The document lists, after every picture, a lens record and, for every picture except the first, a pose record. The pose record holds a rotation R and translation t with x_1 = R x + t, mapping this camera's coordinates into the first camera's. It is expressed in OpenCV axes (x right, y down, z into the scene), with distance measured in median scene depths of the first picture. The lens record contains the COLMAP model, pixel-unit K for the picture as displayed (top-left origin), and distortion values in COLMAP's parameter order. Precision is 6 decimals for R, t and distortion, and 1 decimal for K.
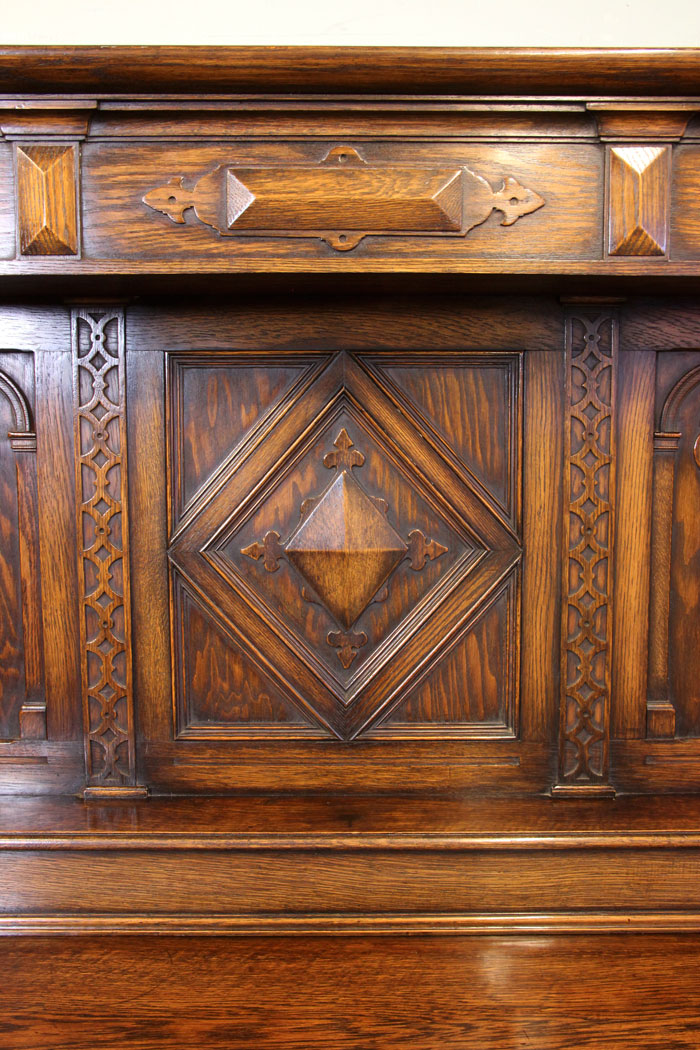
lens RADIAL K [[1013.0, 0, 357.3], [0, 1013.0, 529.8], [0, 0, 1]] dist [-0.087299, 0.146578]
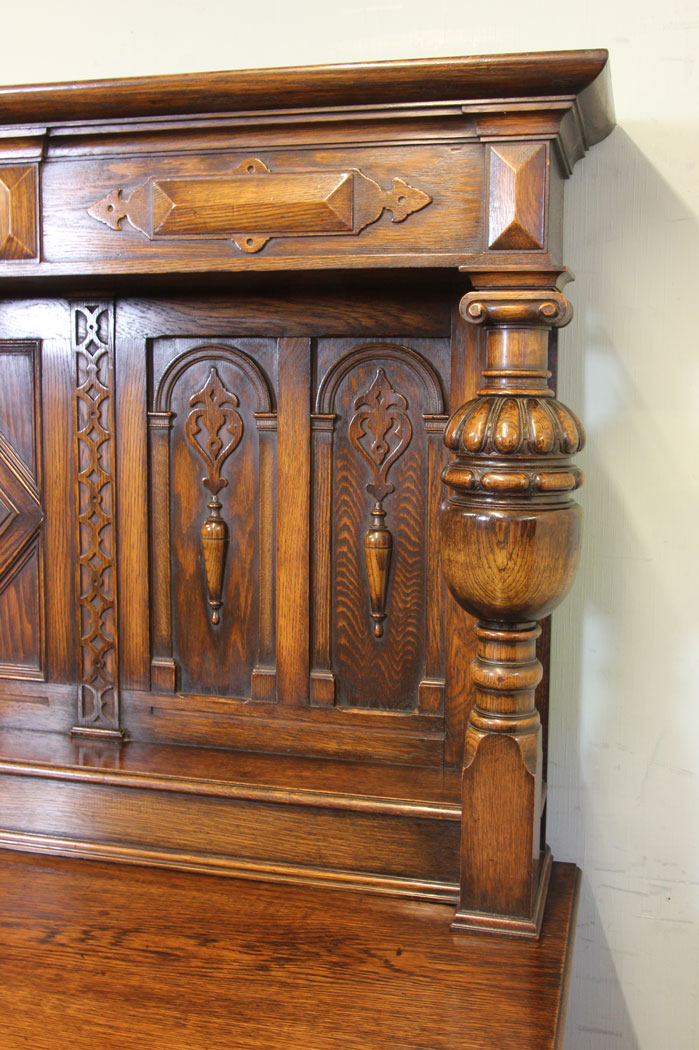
lens RADIAL K [[1064.2, 0, 369.9], [0, 1064.2, 496.5], [0, 0, 1]] dist [-0.097441, 0.182880]
pose [[0.969502, 0.030339, -0.243200, 0.811025], [-0.036121, 0.999160, -0.019348, 0.009847], [0.242408, 0.027542, 0.969783, -0.067493]]
